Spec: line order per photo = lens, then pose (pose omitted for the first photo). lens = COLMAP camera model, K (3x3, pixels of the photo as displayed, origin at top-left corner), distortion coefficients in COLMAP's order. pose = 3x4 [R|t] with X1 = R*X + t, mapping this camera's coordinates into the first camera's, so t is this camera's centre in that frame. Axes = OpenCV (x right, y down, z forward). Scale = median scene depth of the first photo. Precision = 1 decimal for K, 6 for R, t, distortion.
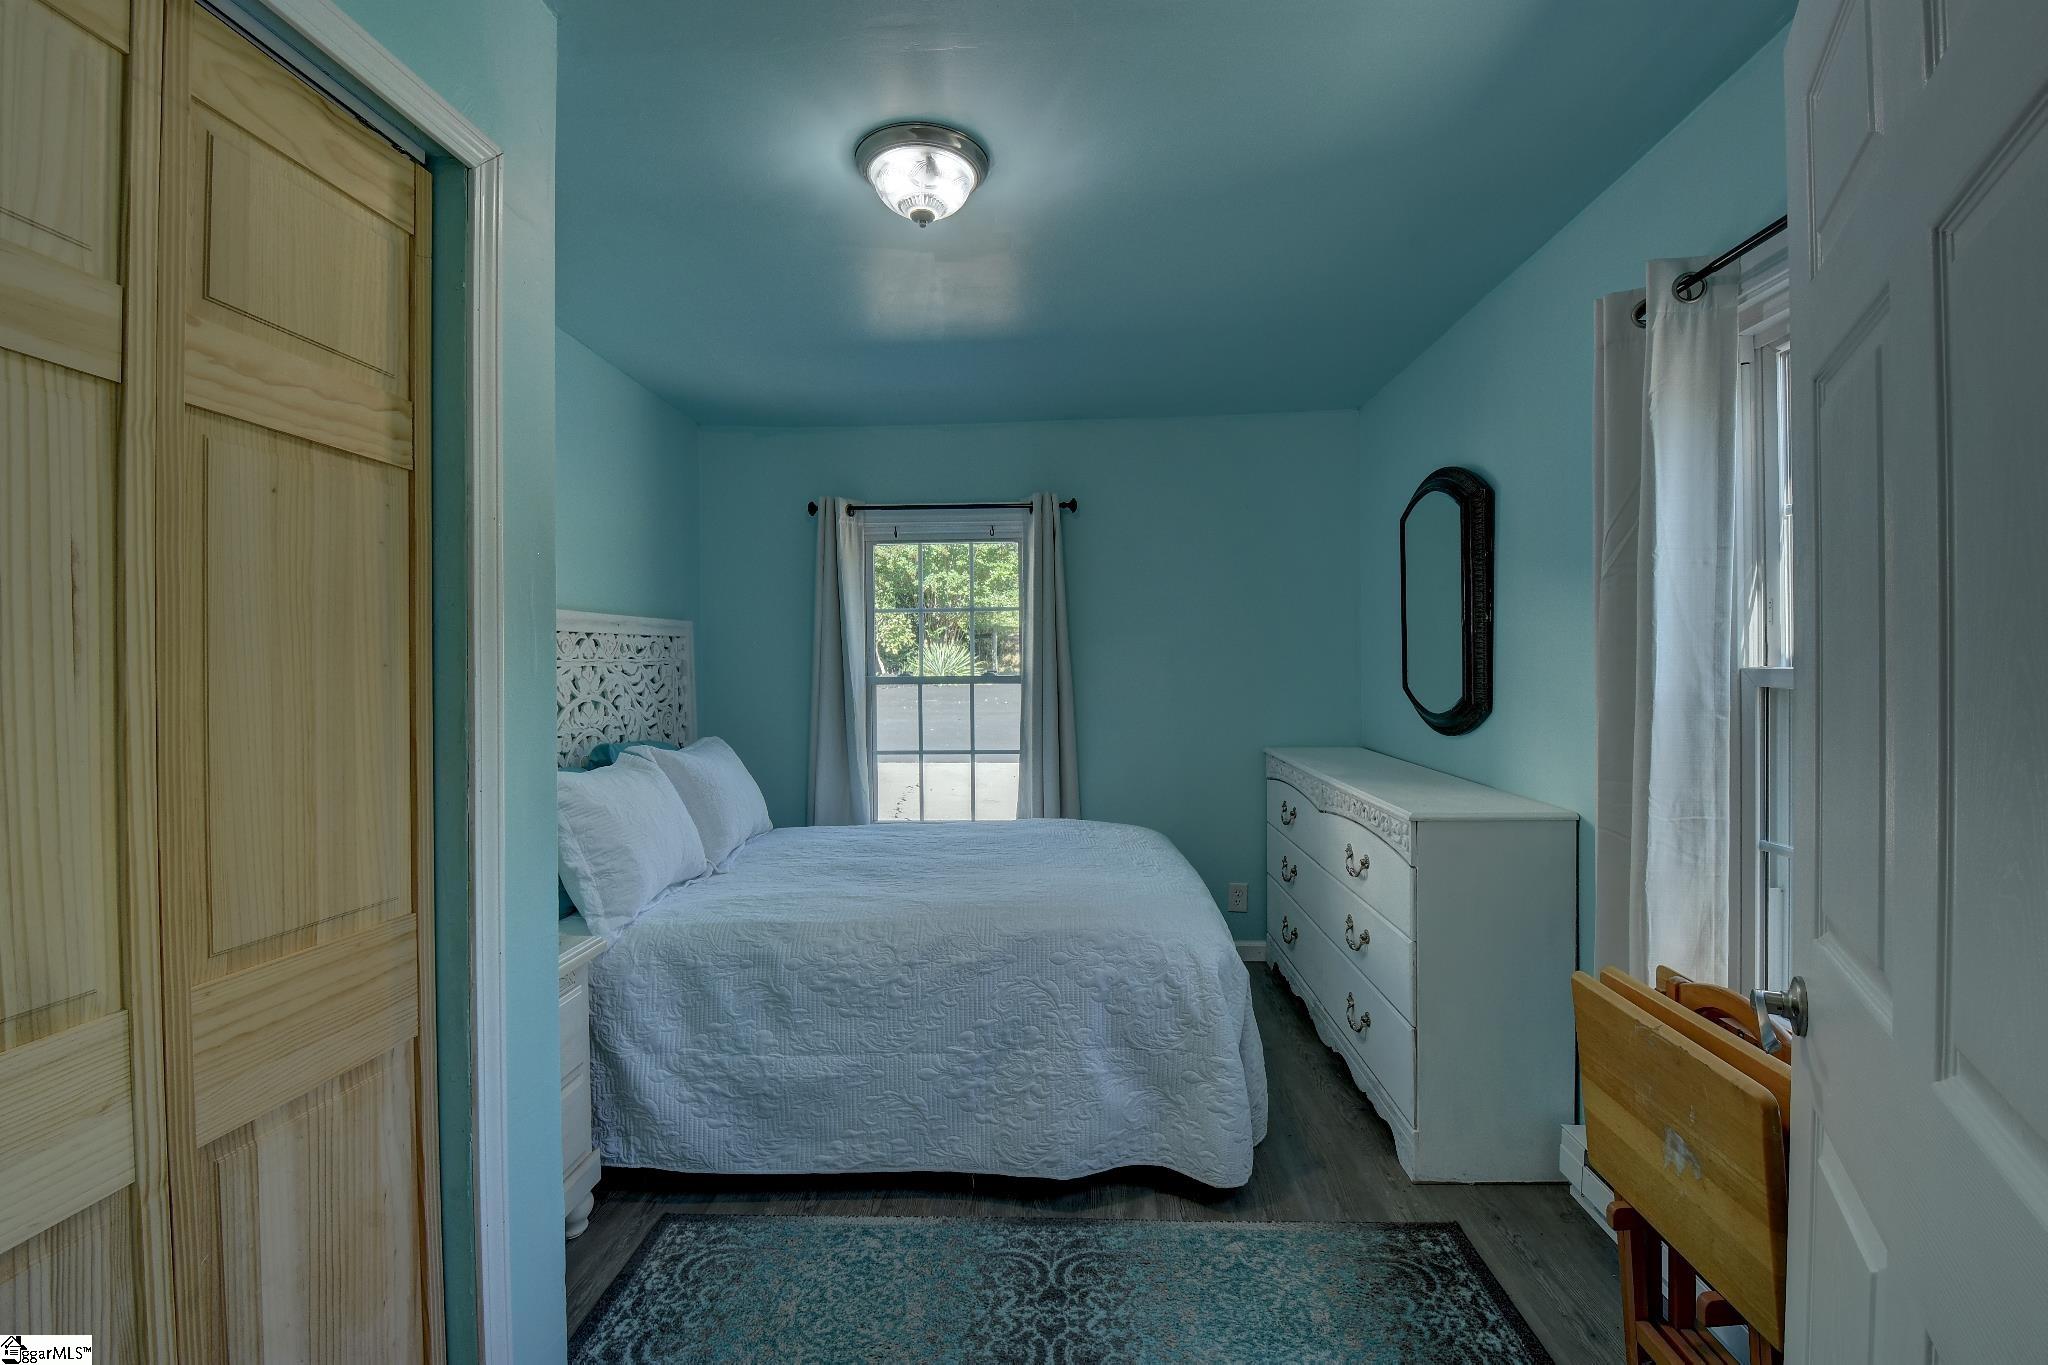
lens RADIAL K [[898.3, 0, 1024.0], [0, 898.3, 682.5], [0, 0, 1]] dist [0.014448, -0.022330]
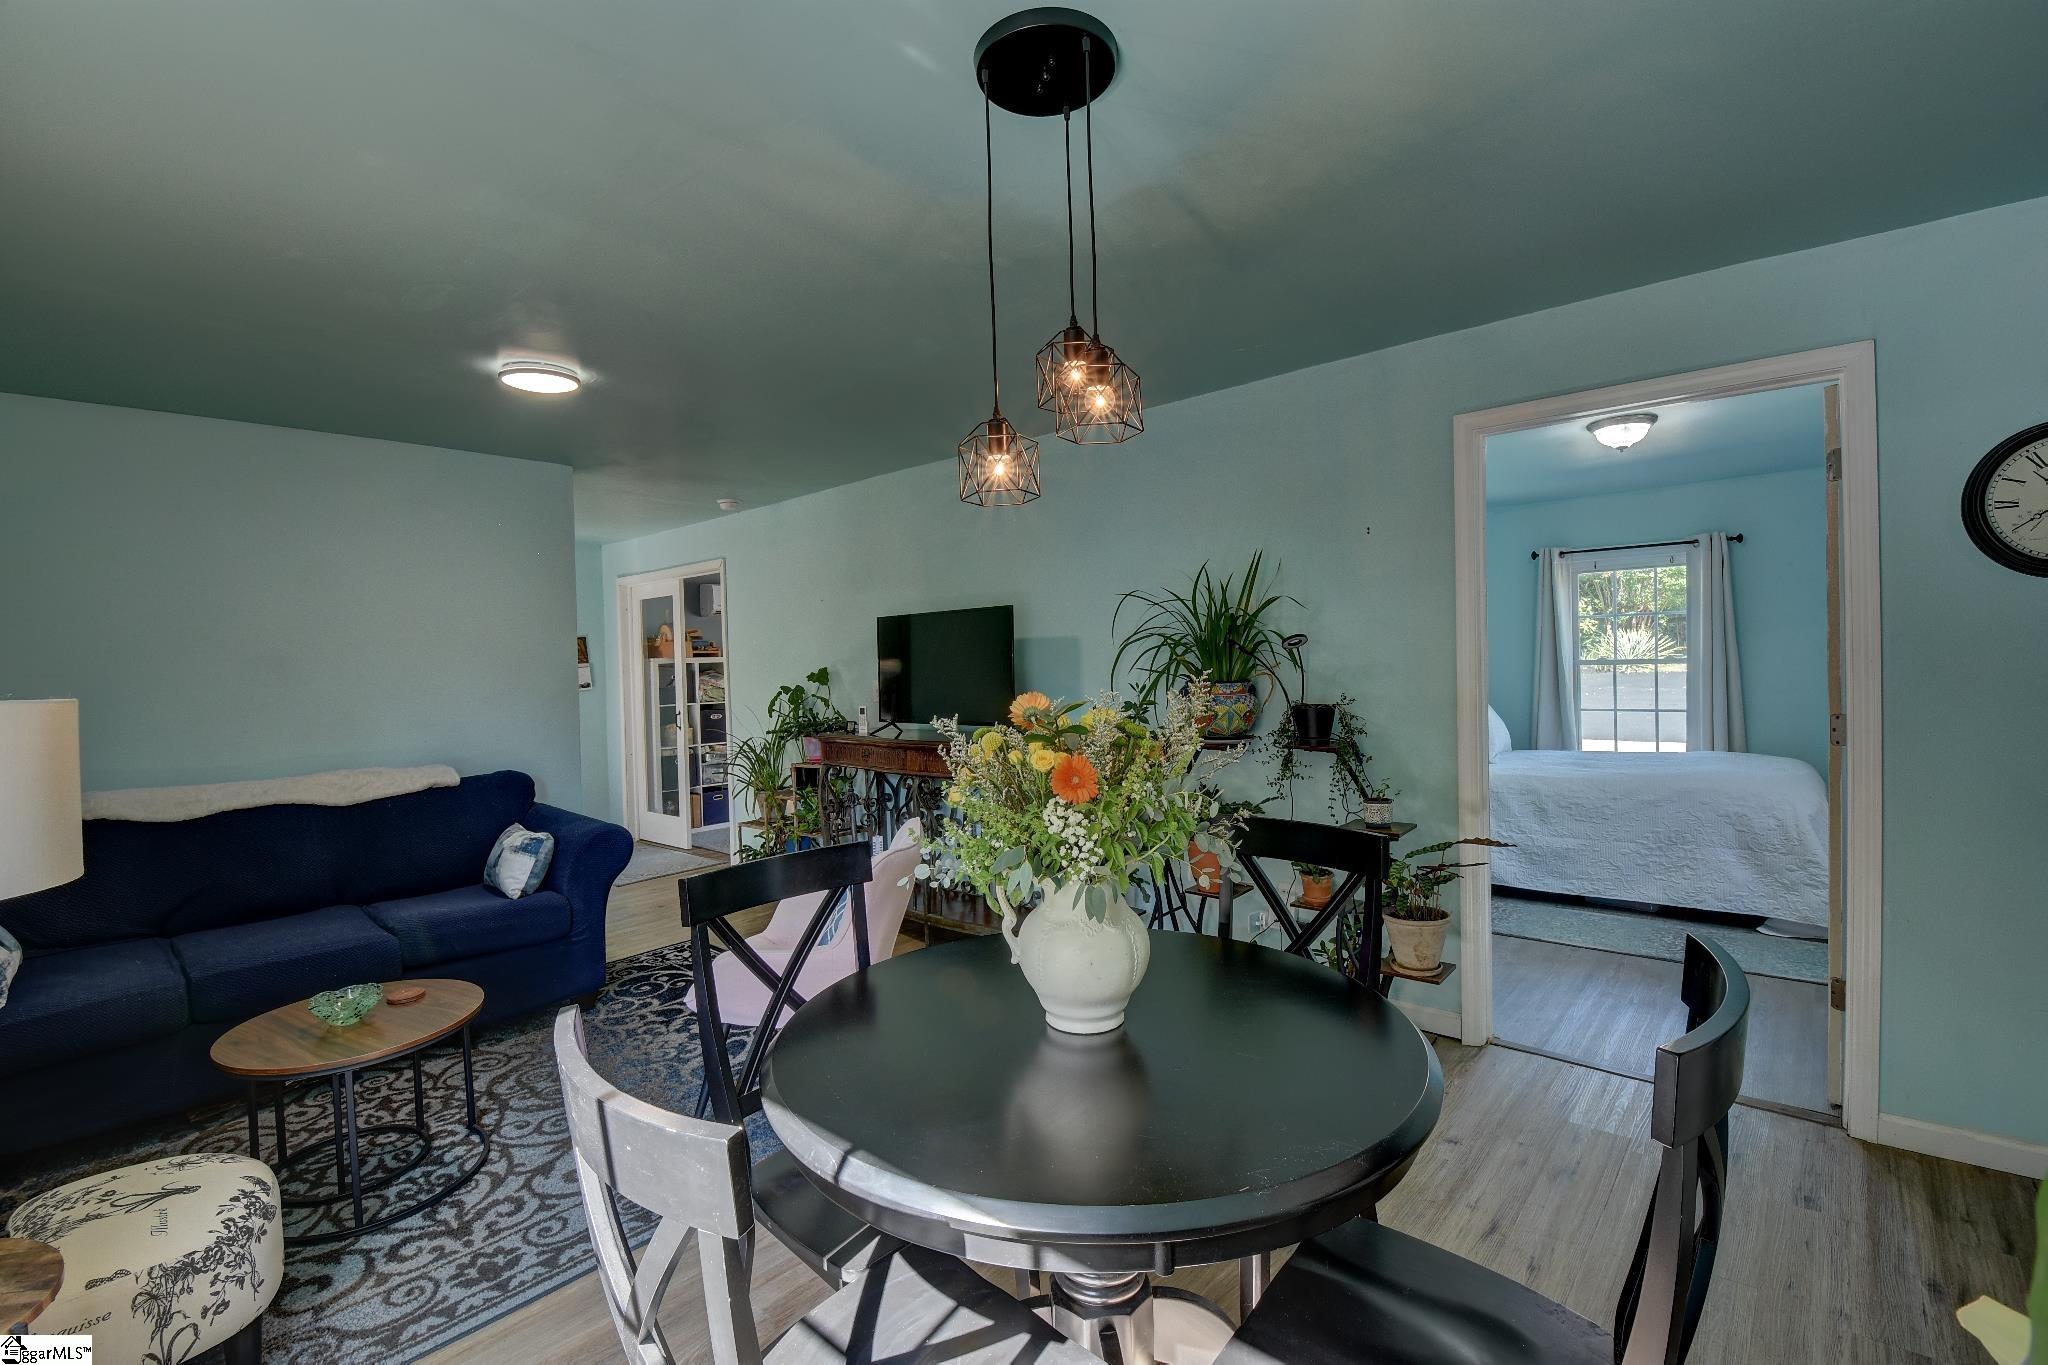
lens RADIAL K [[898.3, 0, 1024.0], [0, 898.3, 682.5], [0, 0, 1]] dist [0.014448, -0.022330]
pose [[0.776528, -0.001317, -0.630082, 0.071414], [0.008359, 0.999931, 0.008212, 0.012238], [0.630028, -0.011644, 0.776485, -0.846937]]
